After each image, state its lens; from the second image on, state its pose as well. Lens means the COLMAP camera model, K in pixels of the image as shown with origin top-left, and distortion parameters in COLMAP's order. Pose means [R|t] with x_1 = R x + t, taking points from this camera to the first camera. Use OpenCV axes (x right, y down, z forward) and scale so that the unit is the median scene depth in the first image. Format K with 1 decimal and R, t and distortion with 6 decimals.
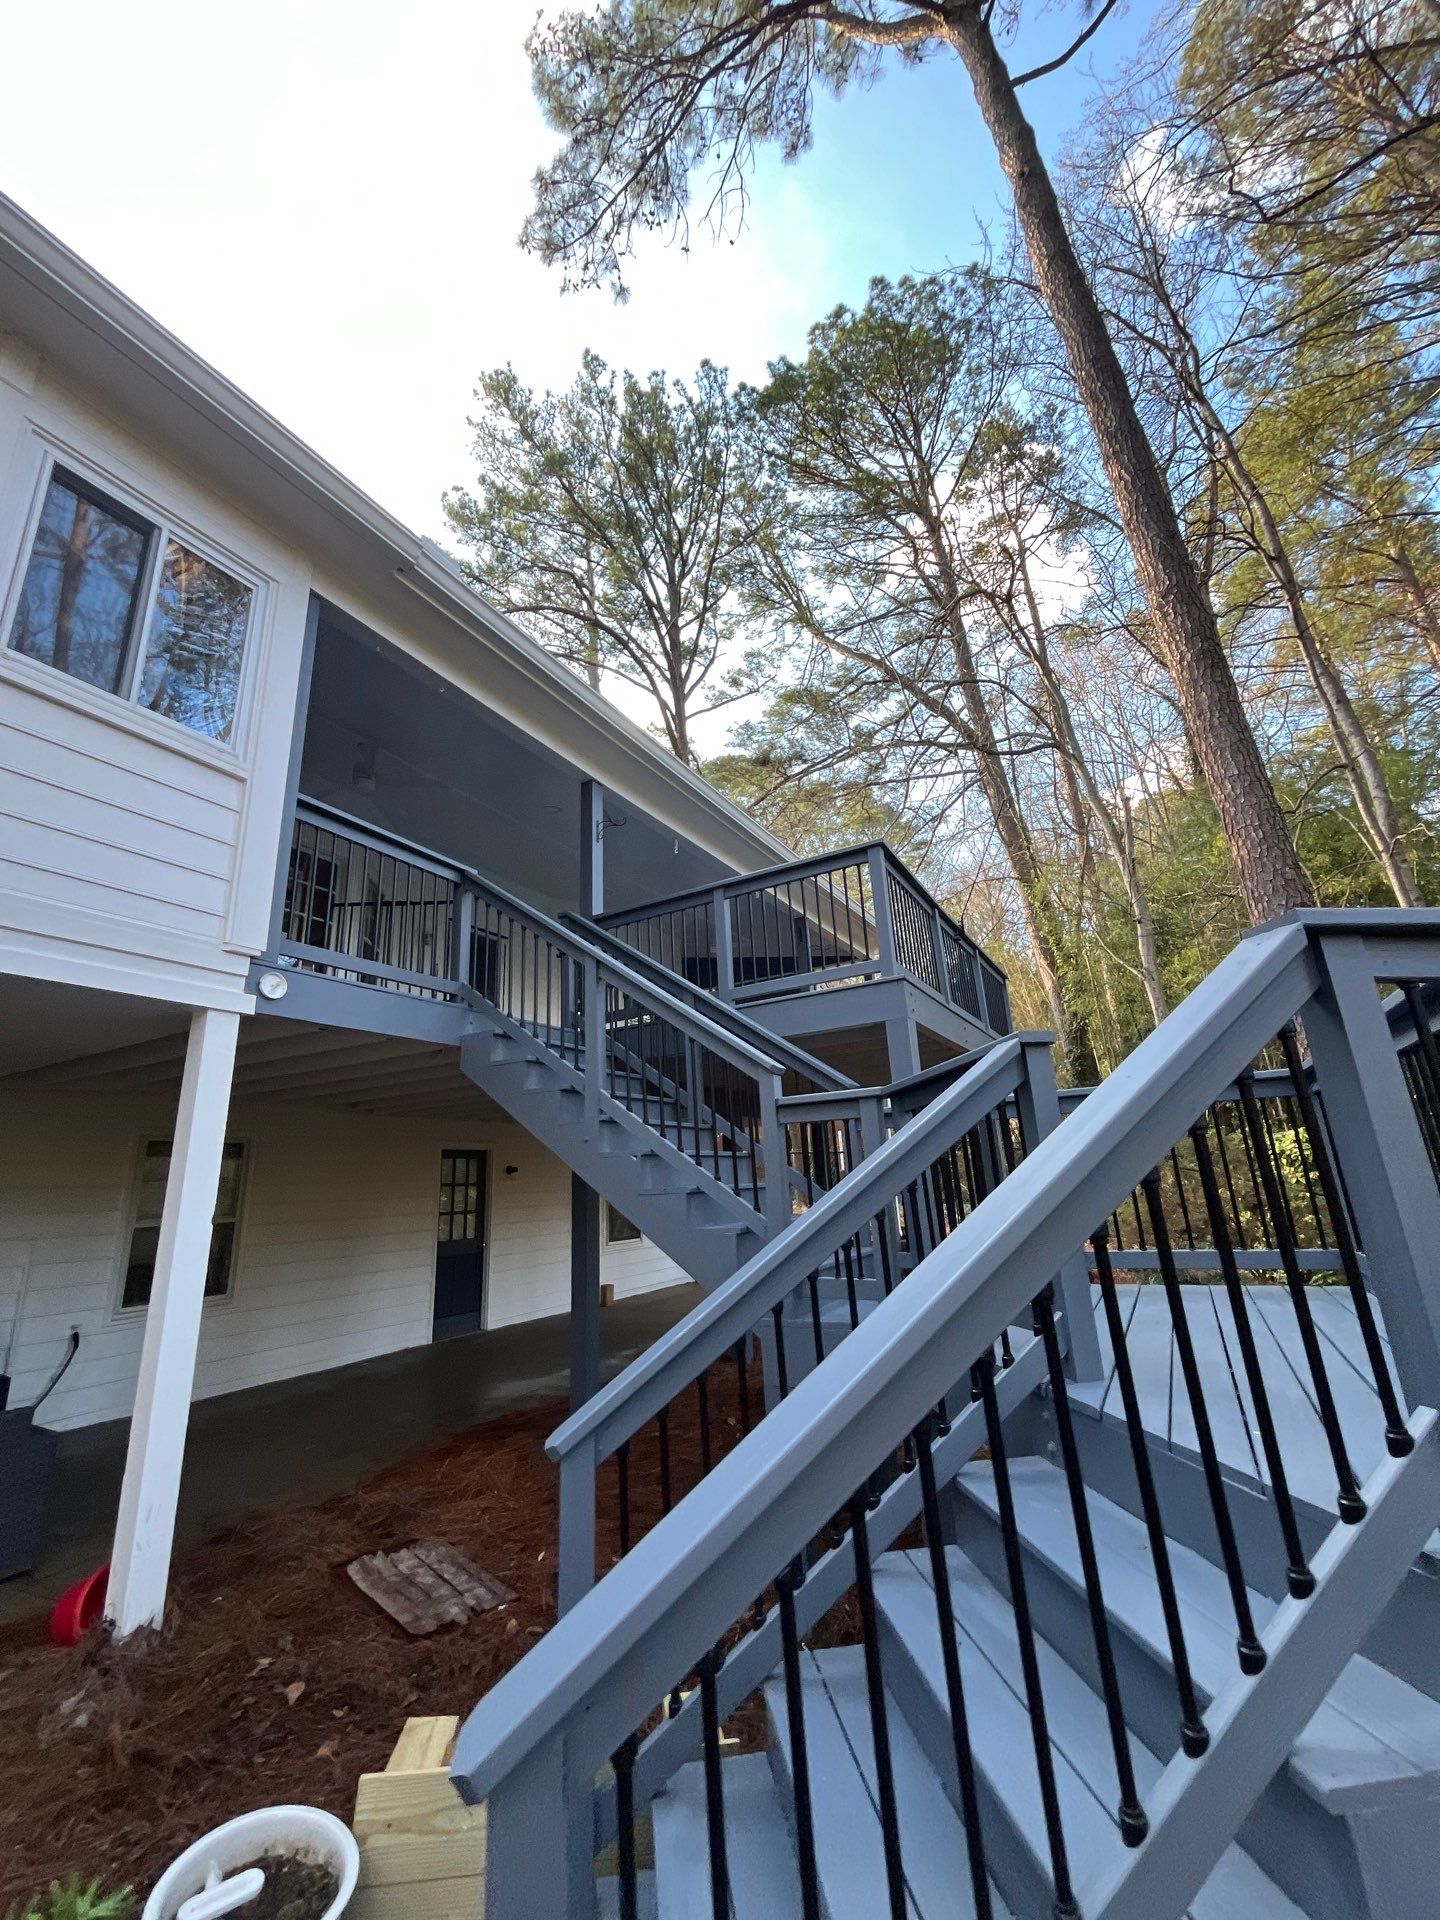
lens RADIAL K [[782.1, 0, 720.0], [0, 782.1, 960.0], [0, 0, 1]] dist [-0.001978, -0.000103]
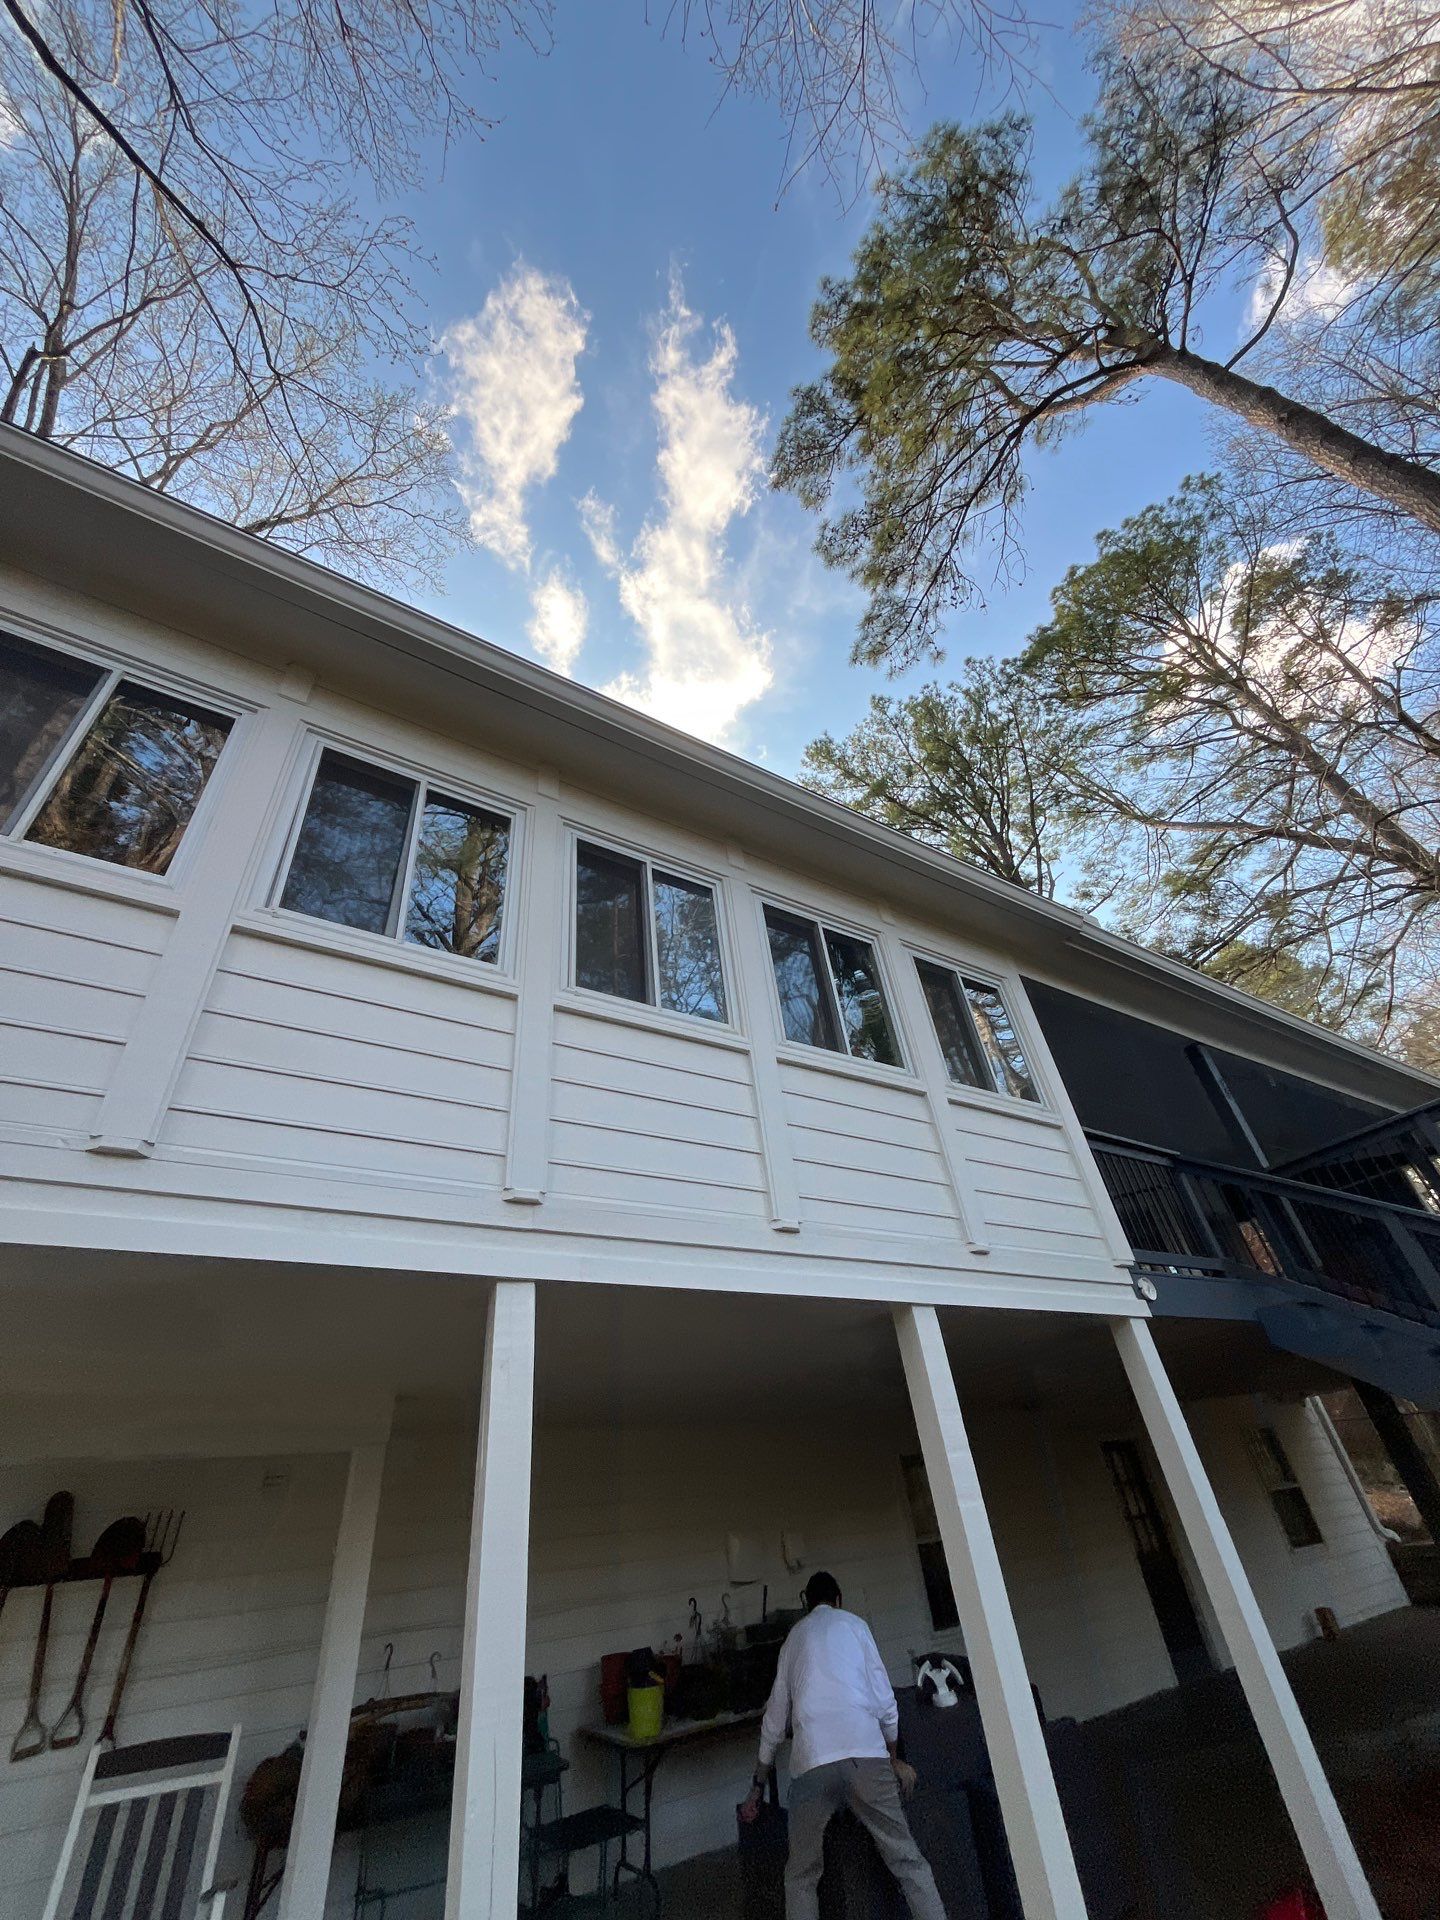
lens RADIAL K [[782.1, 0, 720.0], [0, 782.1, 960.0], [0, 0, 1]] dist [-0.001978, -0.000103]
pose [[0.882071, -0.315675, -0.349715, -0.079129], [0.190186, 0.917733, -0.348705, -0.019336], [0.431023, 0.241071, 0.869542, -0.064625]]
